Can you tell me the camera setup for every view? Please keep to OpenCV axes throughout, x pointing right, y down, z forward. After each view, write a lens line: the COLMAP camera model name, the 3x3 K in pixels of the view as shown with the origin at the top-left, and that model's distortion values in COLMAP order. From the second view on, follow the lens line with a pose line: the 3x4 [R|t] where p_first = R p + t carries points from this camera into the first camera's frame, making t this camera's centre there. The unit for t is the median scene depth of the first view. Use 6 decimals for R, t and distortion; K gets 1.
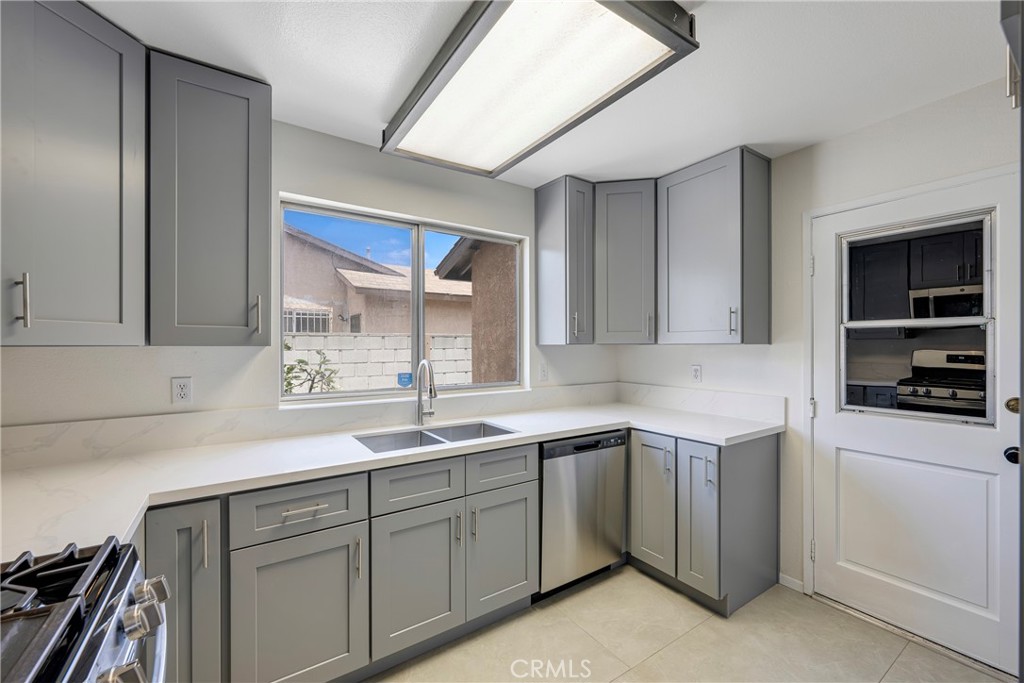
lens RADIAL K [[415.4, 0, 511.9], [0, 415.4, 344.9], [0, 0, 1]] dist [0.059530, -0.000143]
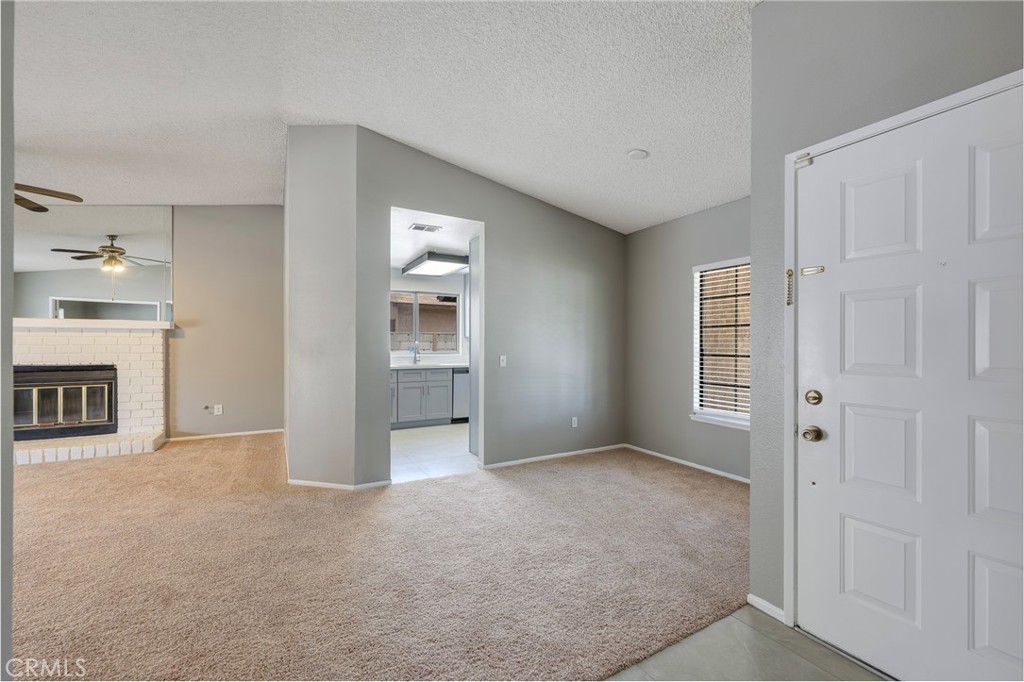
lens RADIAL K [[415.4, 0, 511.9], [0, 415.4, 344.4], [0, 0, 1]] dist [0.059530, -0.000143]
pose [[0.997203, 0.005887, -0.074513, 0.798657], [-0.005872, 0.999983, 0.000416, 0.063295], [0.074514, 0.000023, 0.997220, -2.200412]]
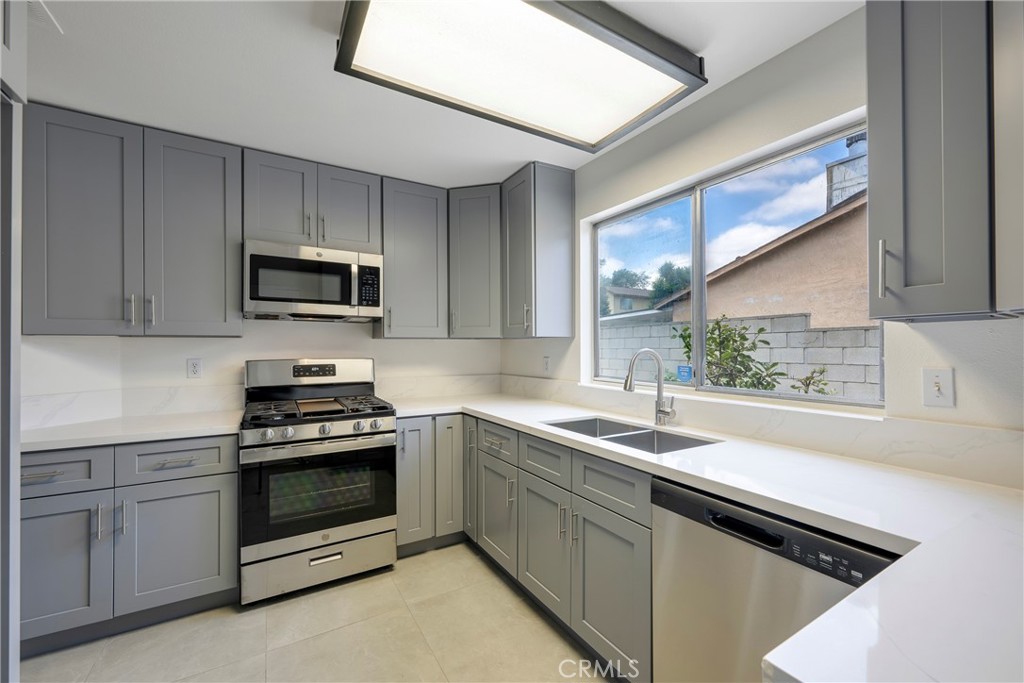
lens RADIAL K [[415.4, 0, 511.9], [0, 415.4, 344.9], [0, 0, 1]] dist [0.059530, -0.000143]
pose [[-0.046860, -0.009233, -0.998859, 0.822548], [0.008609, 0.999916, -0.009647, 0.039272], [0.998864, -0.009051, -0.046777, 0.902723]]
